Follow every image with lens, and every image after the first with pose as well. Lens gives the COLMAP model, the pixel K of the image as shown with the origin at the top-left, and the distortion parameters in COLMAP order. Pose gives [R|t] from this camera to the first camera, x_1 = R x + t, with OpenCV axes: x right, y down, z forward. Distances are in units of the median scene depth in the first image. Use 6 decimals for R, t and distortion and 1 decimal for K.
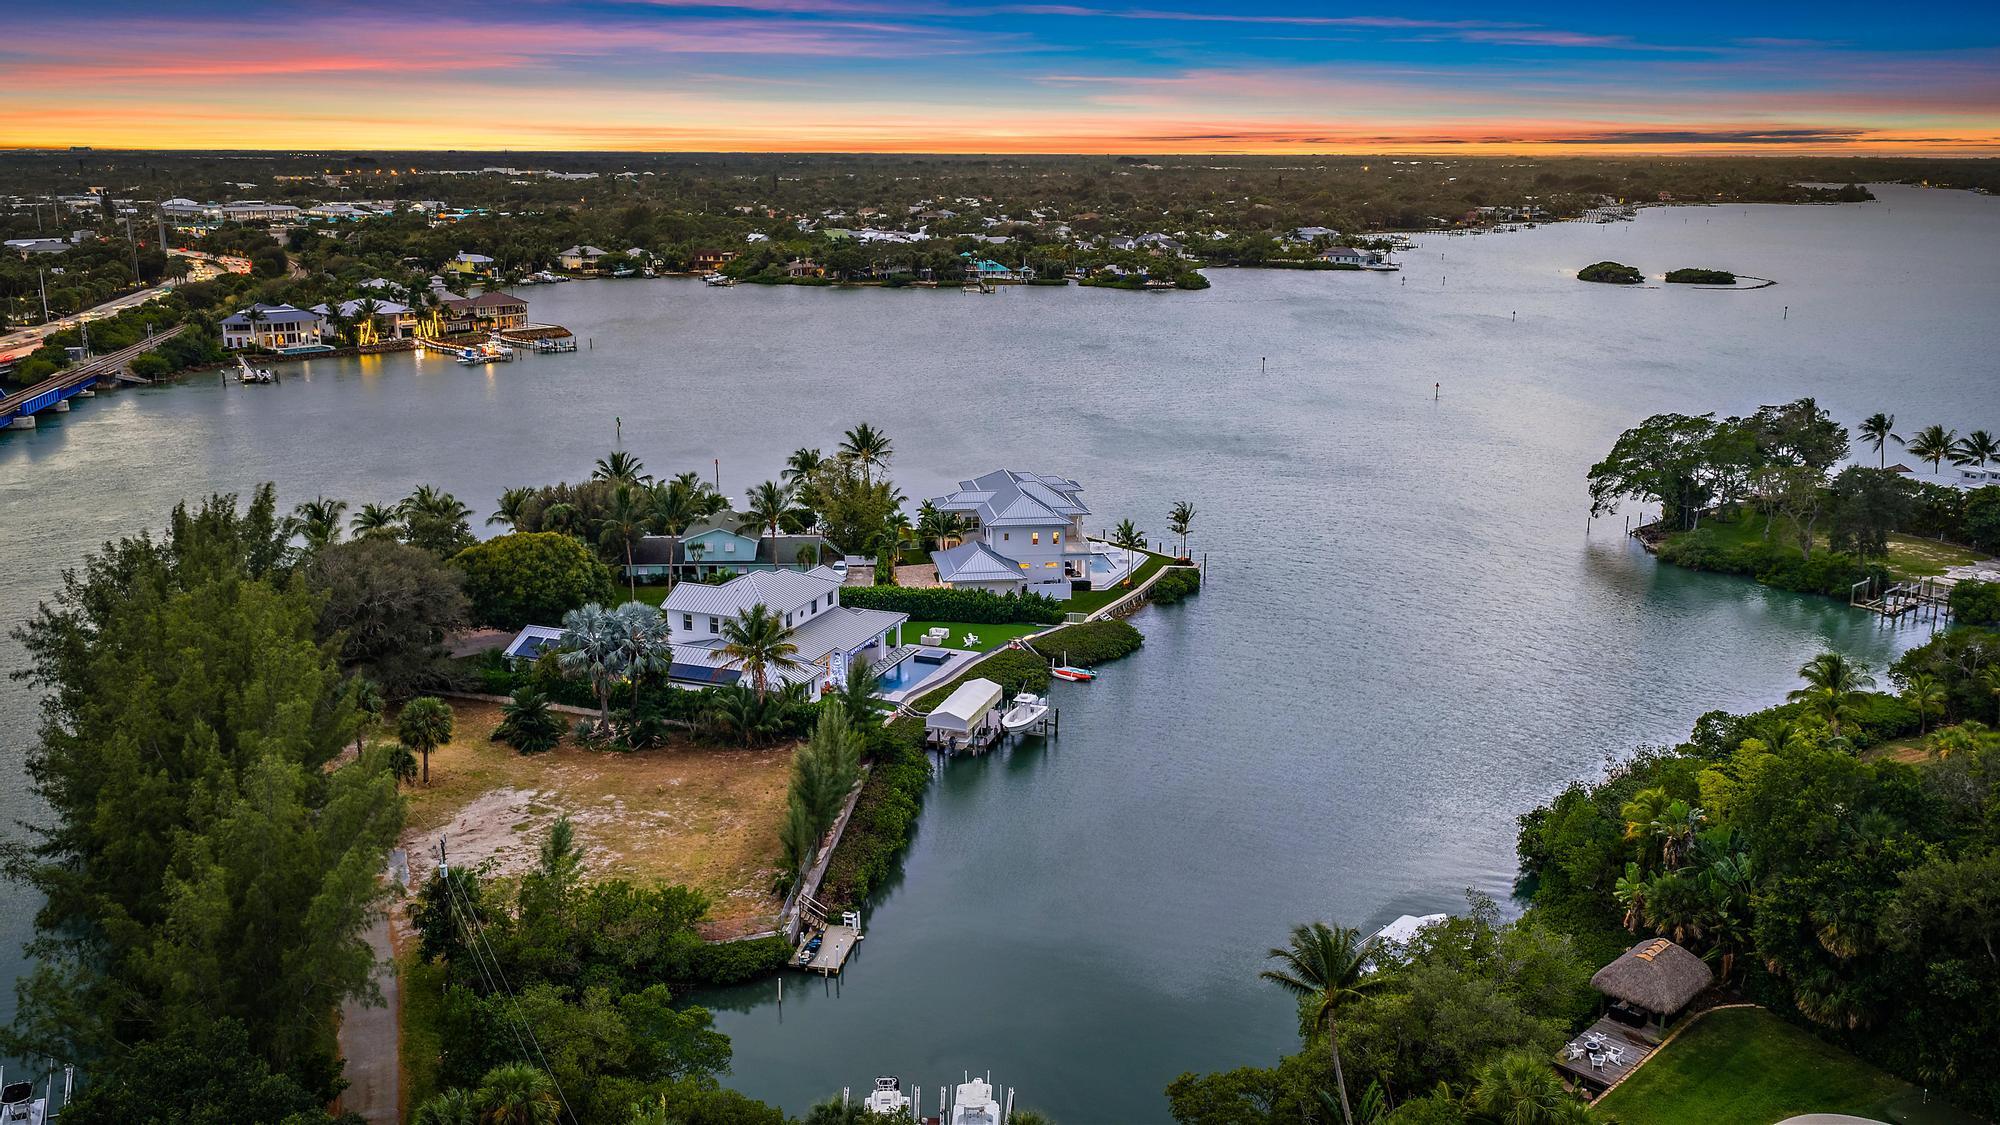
lens RADIAL K [[1598.3, 0, 1051.3], [0, 1598.3, 561.1], [0, 0, 1]] dist [0.039315, -0.096616]
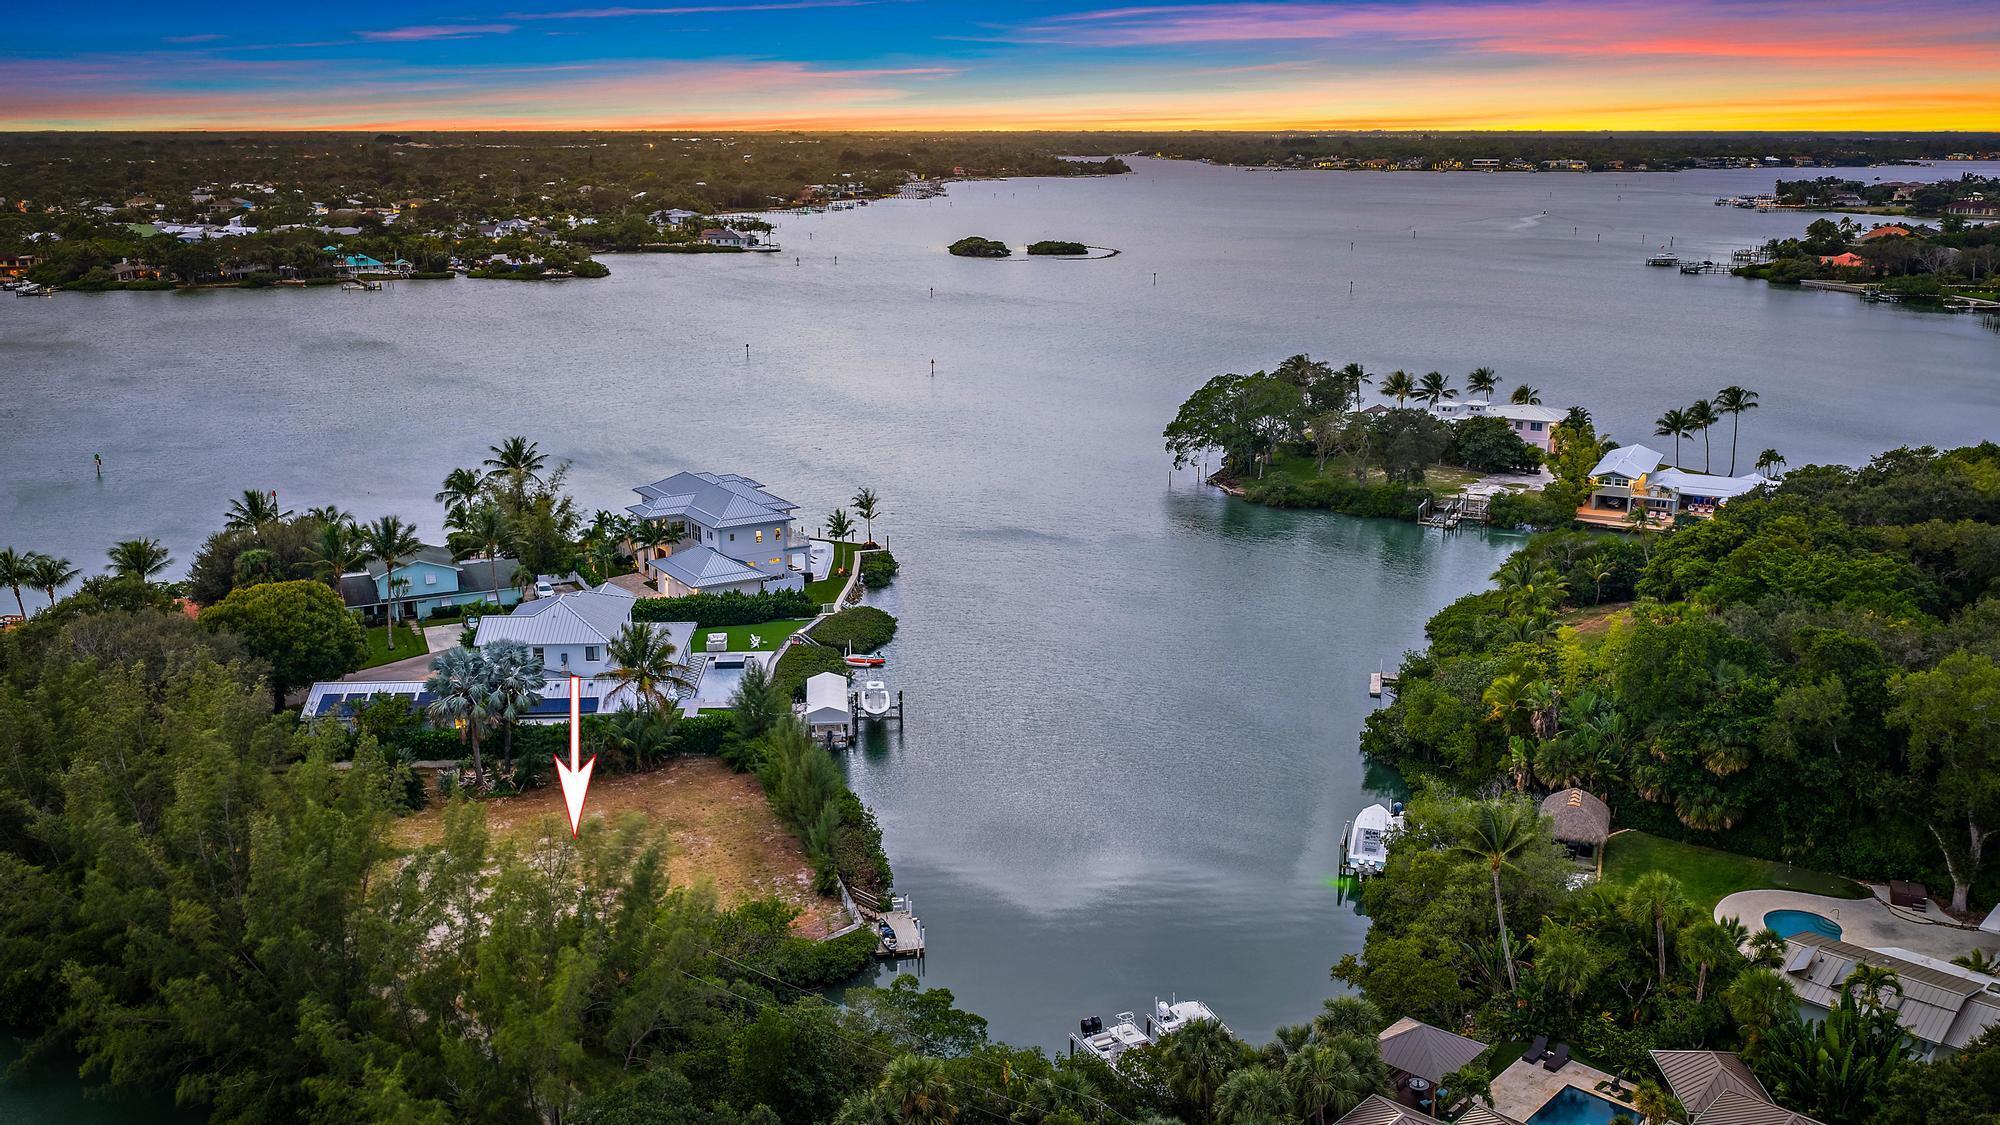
lens RADIAL K [[1616.7, 0, 1018.8], [0, 1616.7, 559.9], [0, 0, 1]] dist [0.023803, -0.039880]
pose [[0.916977, -0.106617, 0.384429, -0.189096], [0.102614, 0.994239, 0.030976, -0.010576], [-0.385517, 0.011044, 0.922635, -0.003425]]
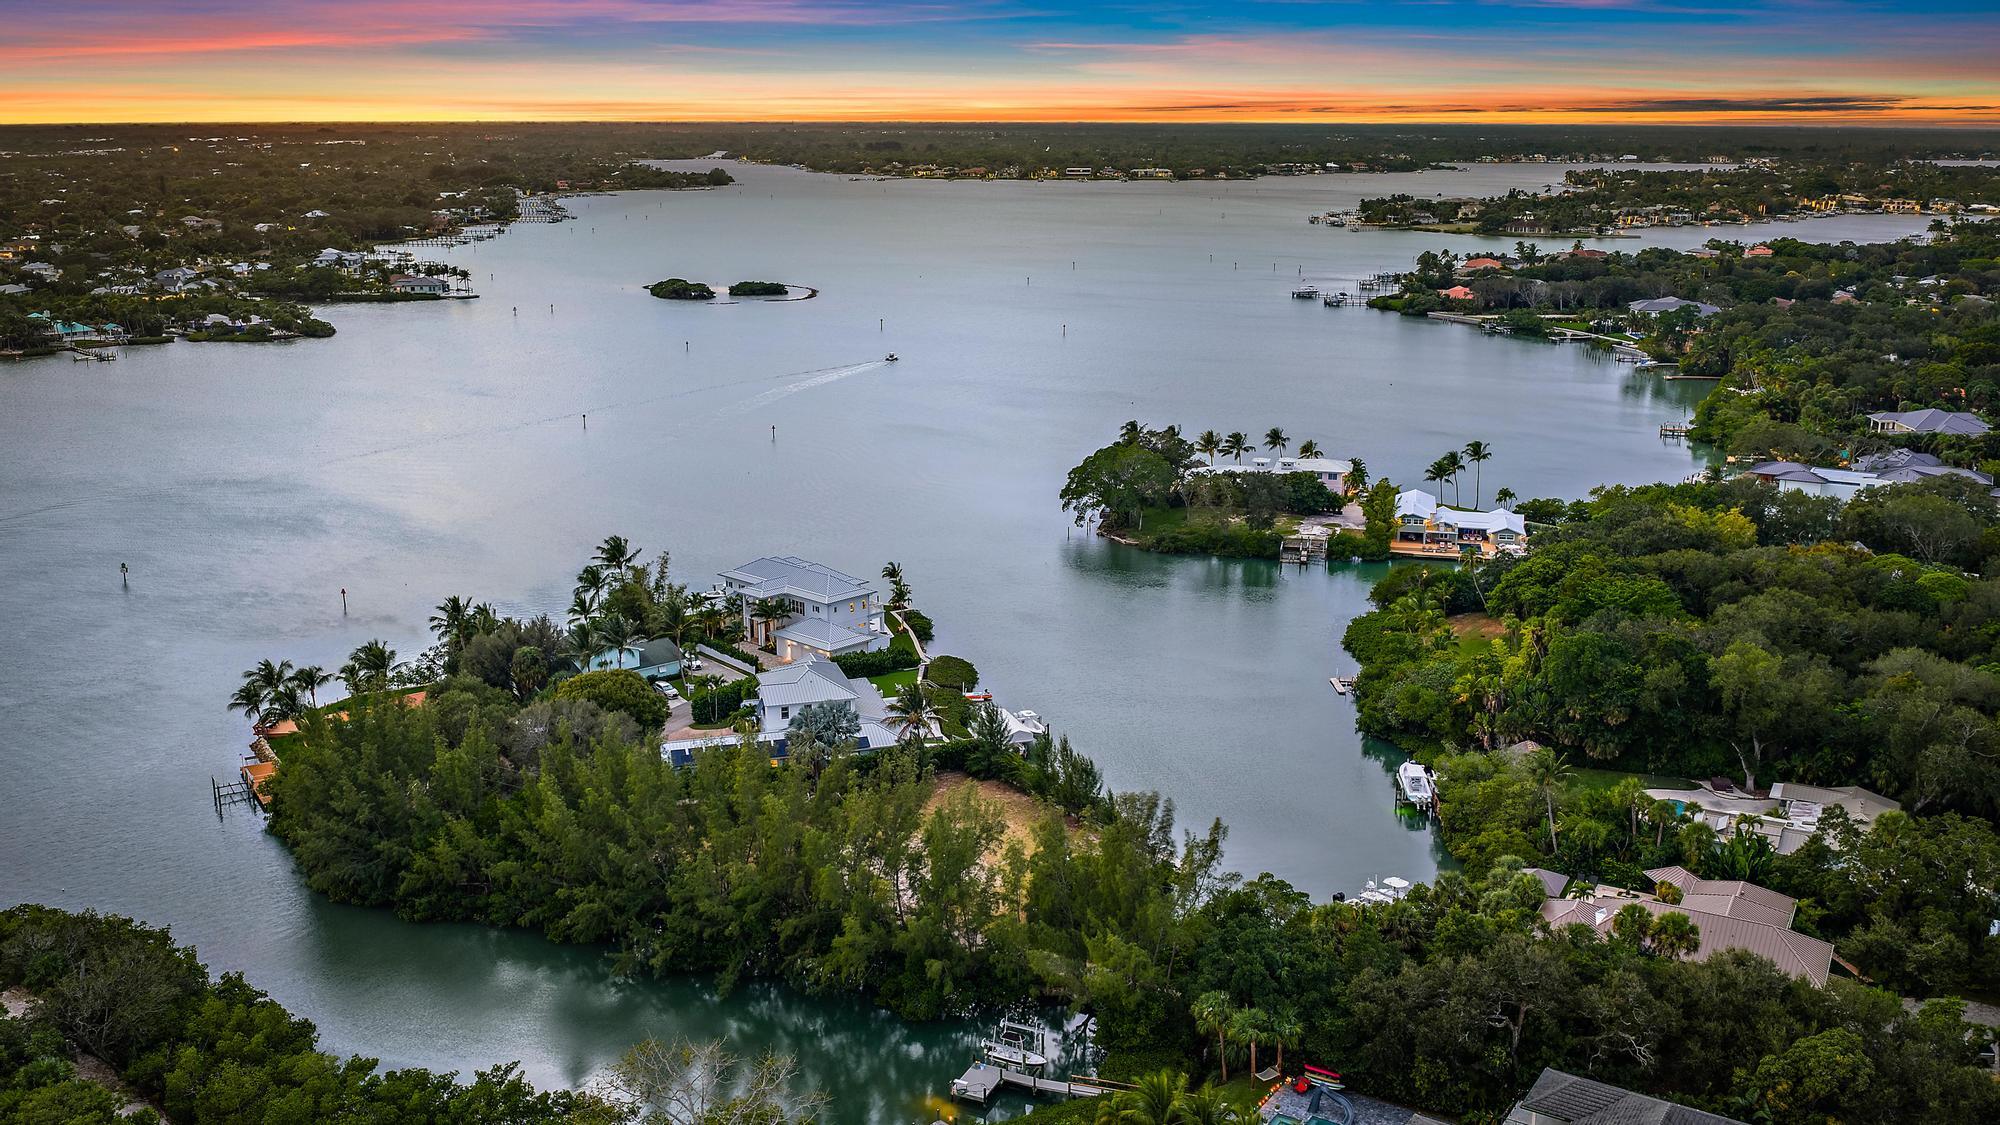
lens RADIAL K [[1663.8, 0, 1000.0], [0, 1663.8, 562.5], [0, 0, 1]] dist [0.038398, -0.077827]
pose [[0.794943, -0.156843, 0.586060, -0.532510], [0.152156, 0.986673, 0.057669, -0.083868], [-0.587294, 0.043329, 0.808213, -0.132883]]
